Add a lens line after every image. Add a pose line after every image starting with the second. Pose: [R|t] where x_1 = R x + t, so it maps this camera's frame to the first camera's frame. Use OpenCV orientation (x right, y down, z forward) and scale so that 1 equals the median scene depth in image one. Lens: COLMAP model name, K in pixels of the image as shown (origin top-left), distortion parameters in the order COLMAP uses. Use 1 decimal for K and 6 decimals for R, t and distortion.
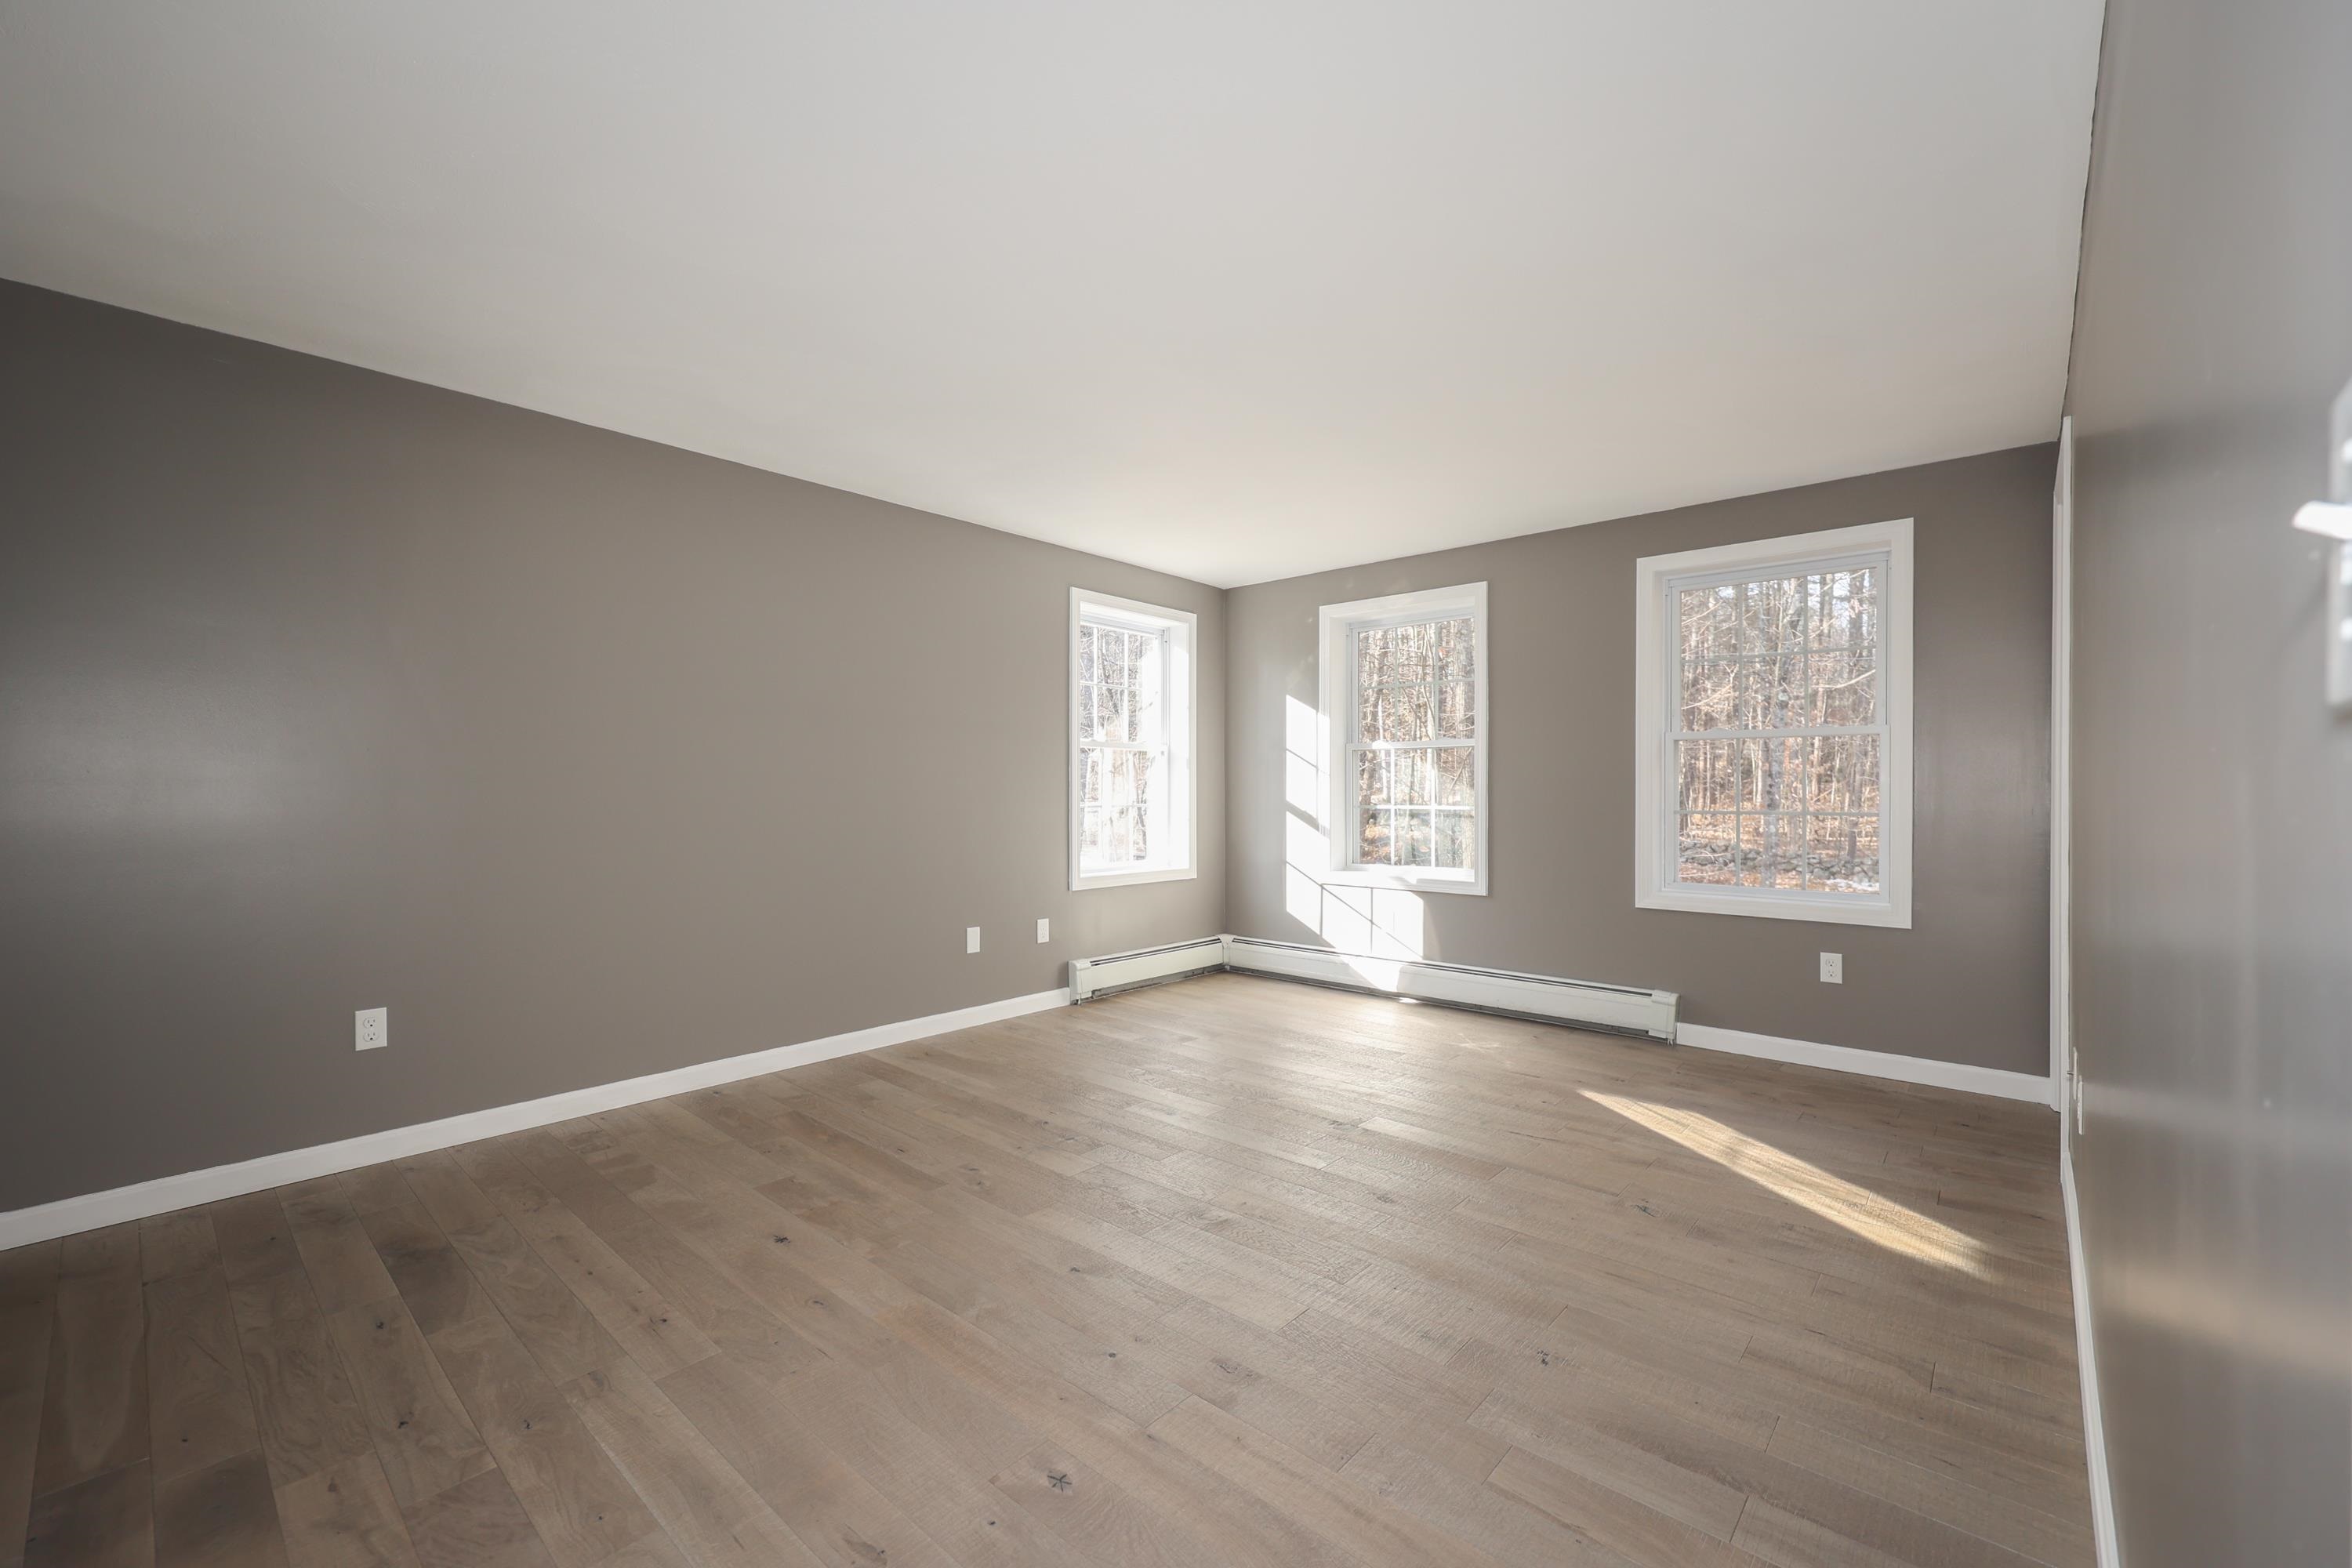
lens RADIAL K [[966.5, 0, 1145.8], [0, 966.5, 802.1], [0, 0, 1]] dist [0.001594, 0.000138]
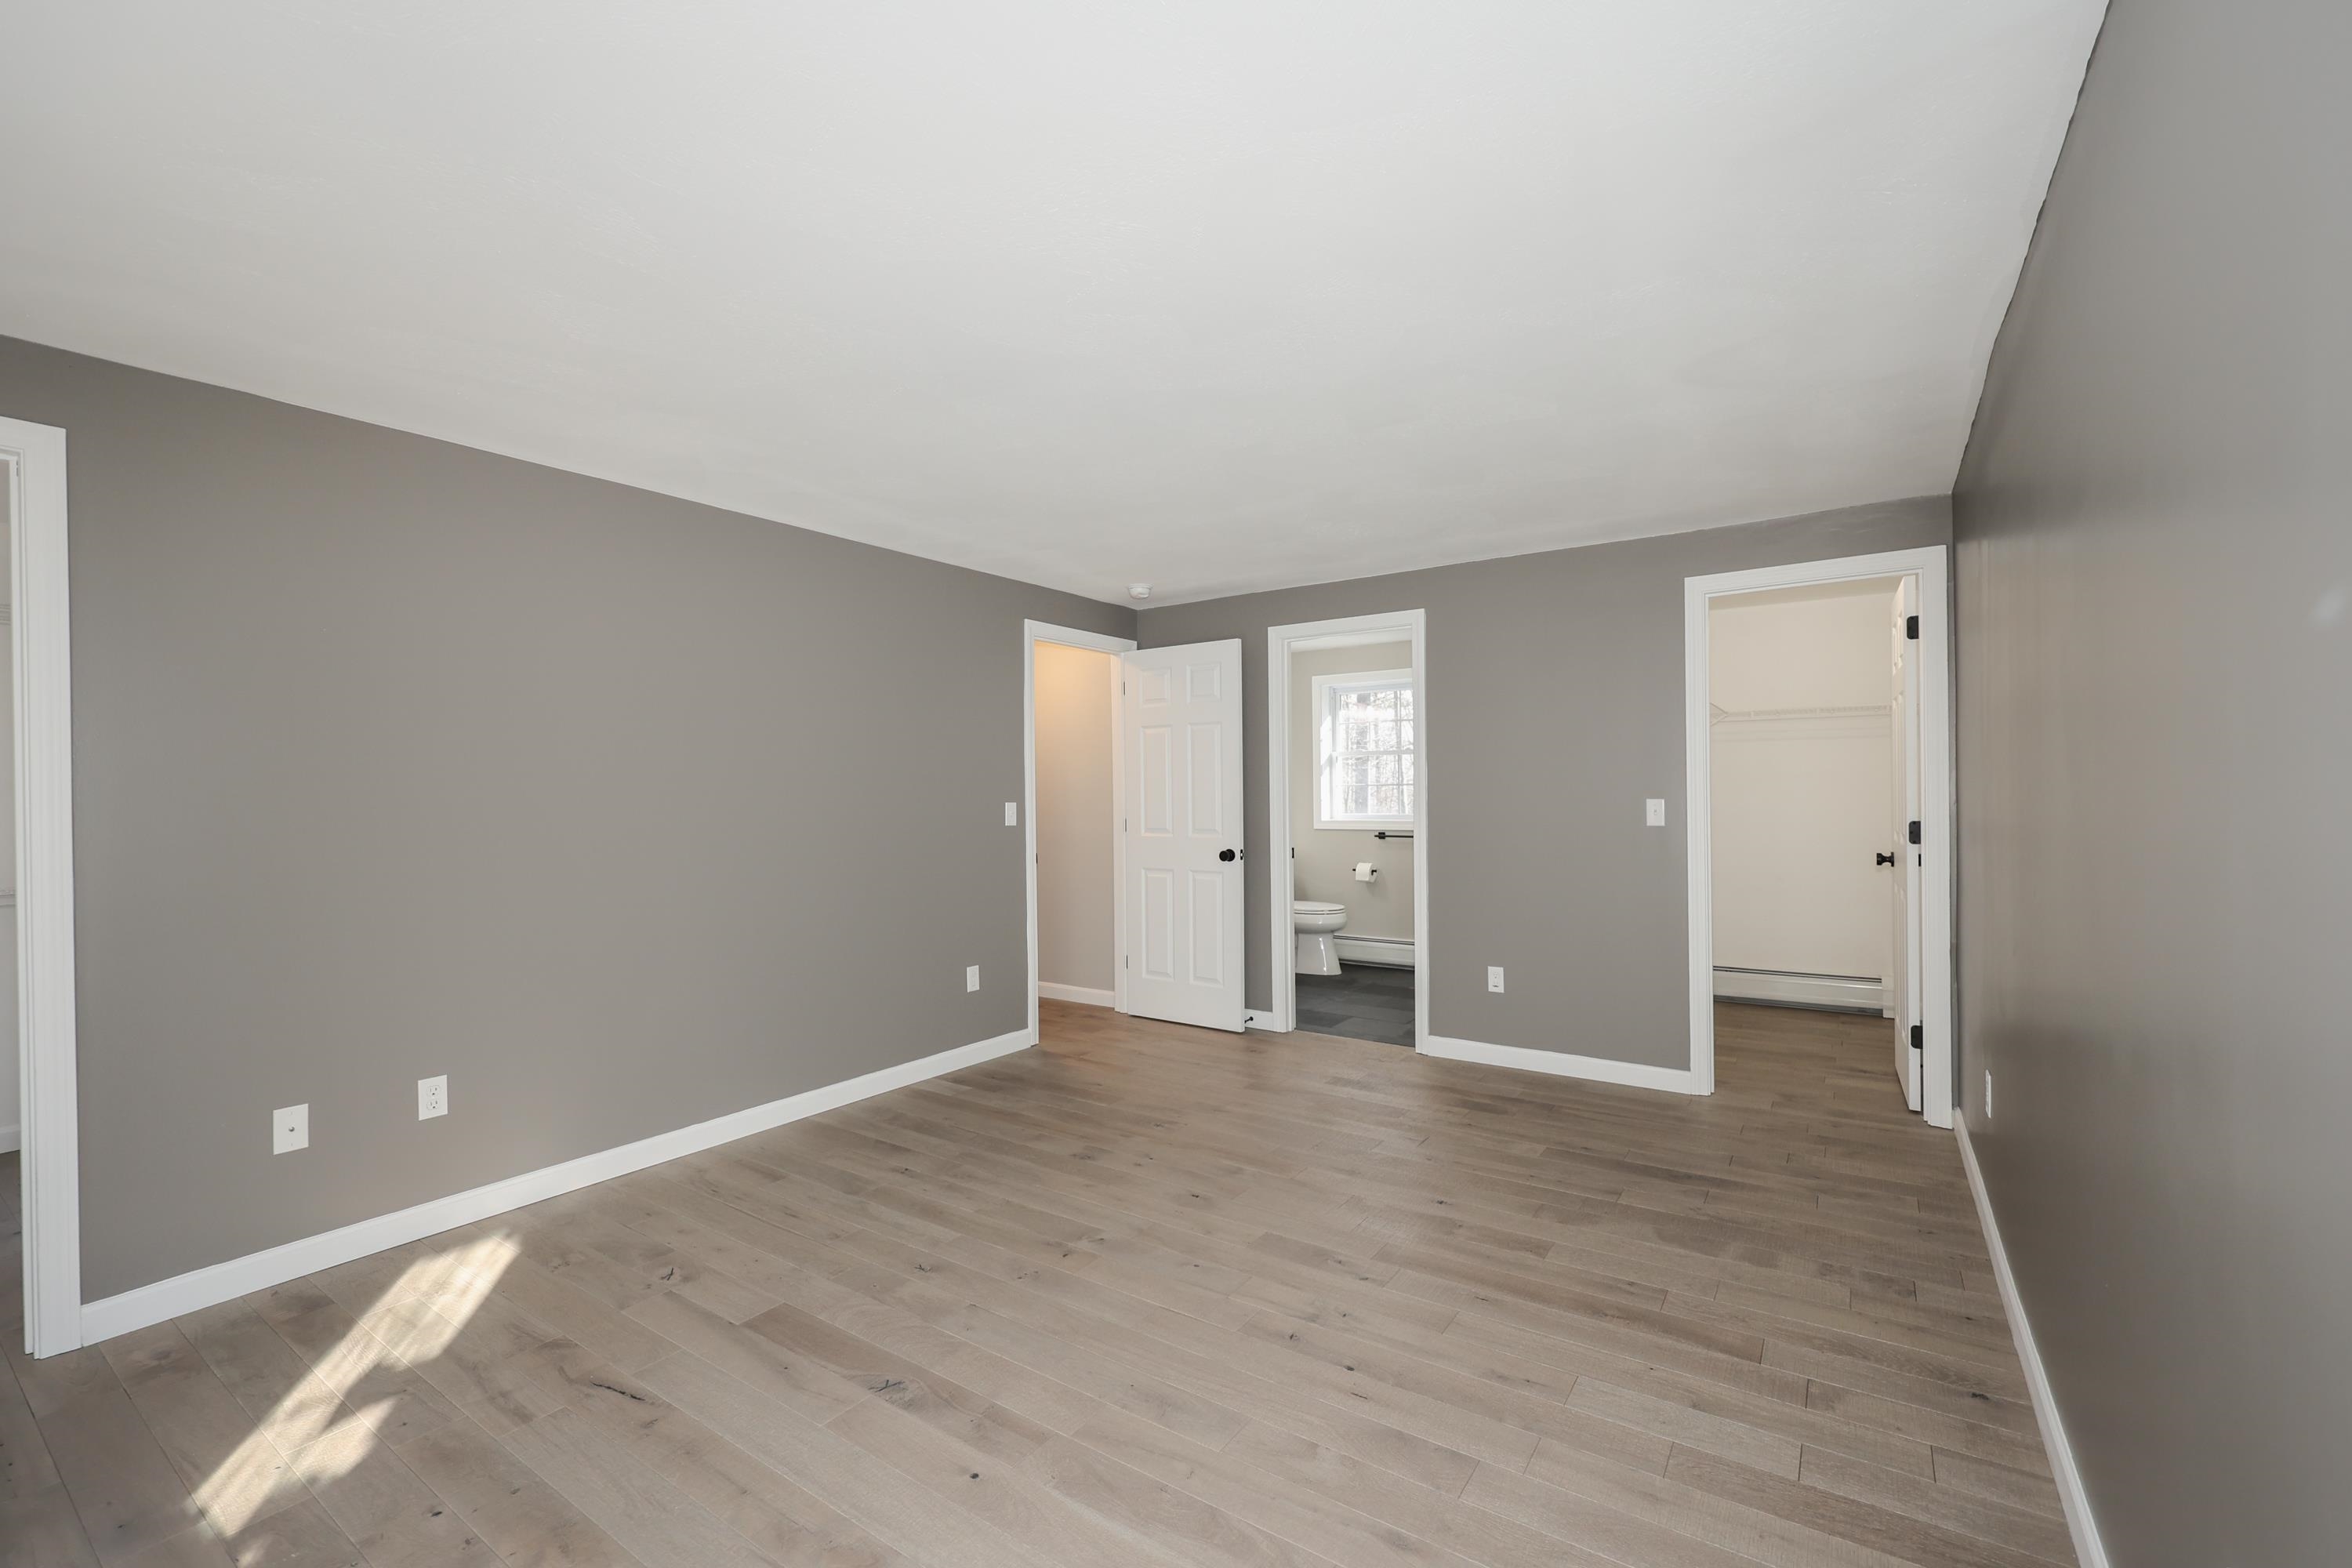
lens RADIAL K [[957.2, 0, 1177.2], [0, 957.2, 787.7], [0, 0, 1]] dist [0.000648, 0.000186]
pose [[-0.986324, 0.012021, -0.164377, 0.131879], [0.011325, 0.999922, 0.005172, -0.075218], [0.164426, 0.003240, -0.986384, 1.821256]]
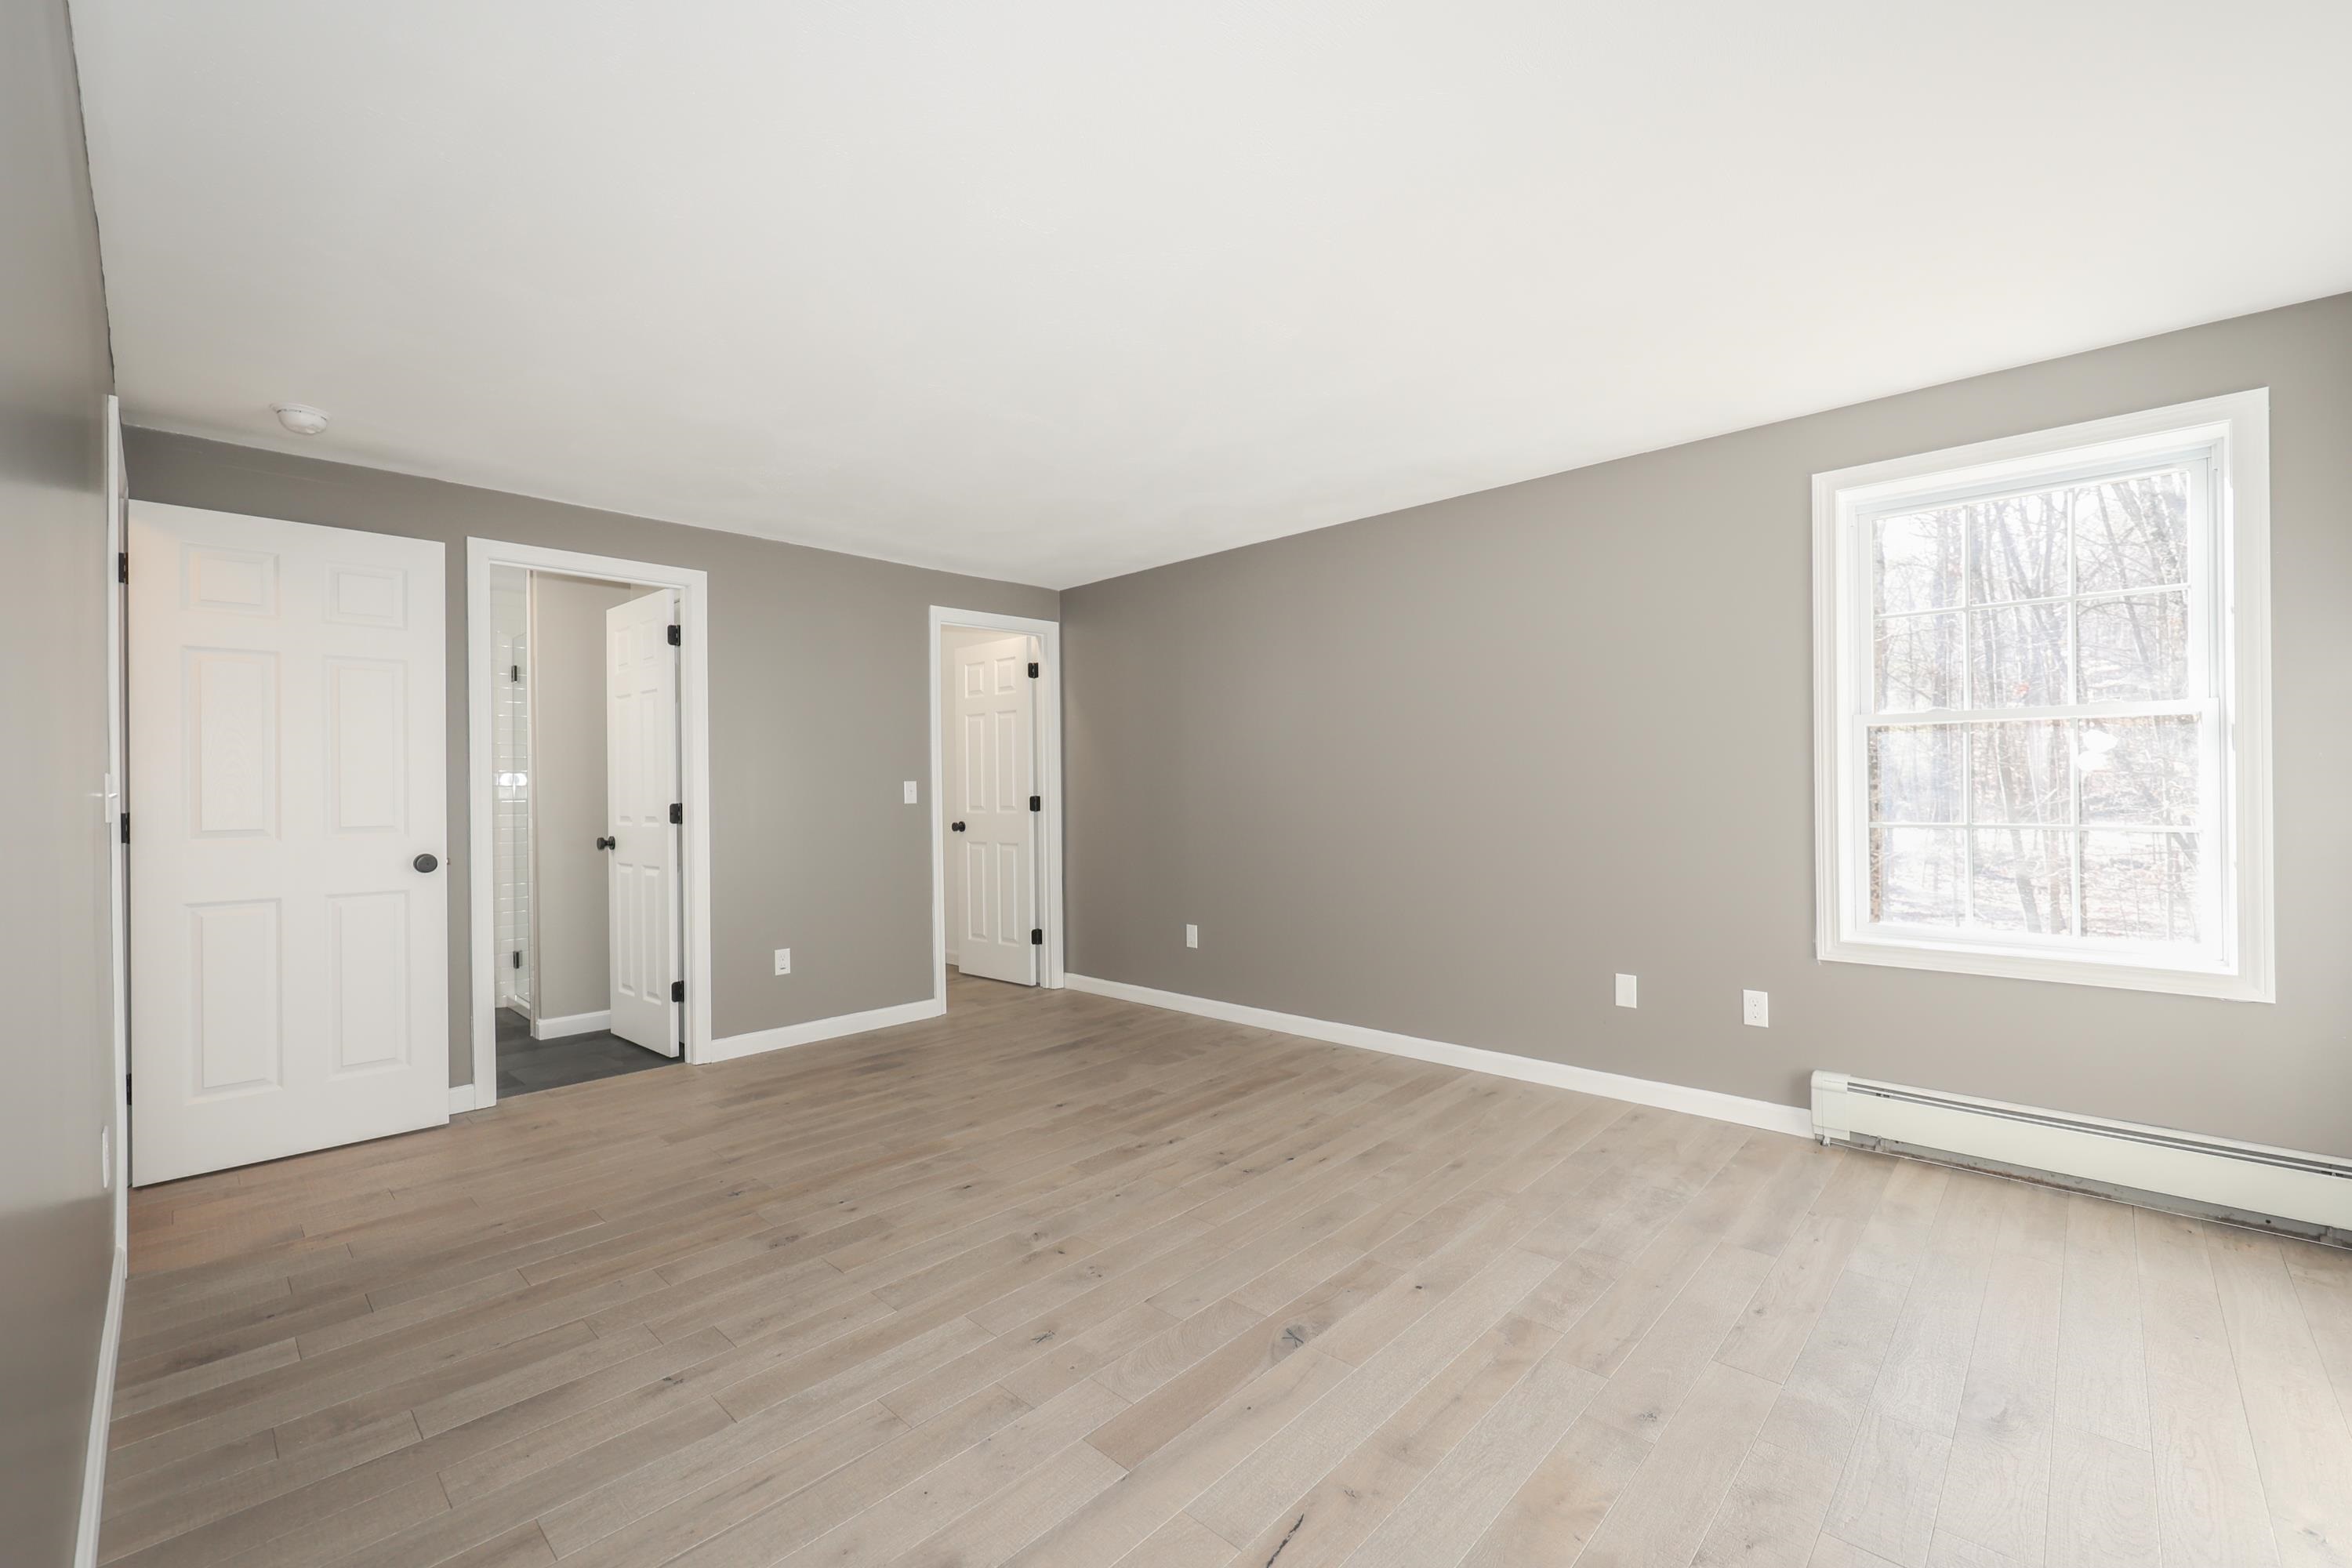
lens RADIAL K [[957.2, 0, 1177.2], [0, 957.2, 787.7], [0, 0, 1]] dist [0.000648, 0.000186]
pose [[-0.011702, 0.002774, -0.999928, 0.929647], [0.000681, 0.999996, 0.002766, -0.035058], [0.999931, -0.000648, -0.011704, 1.014770]]
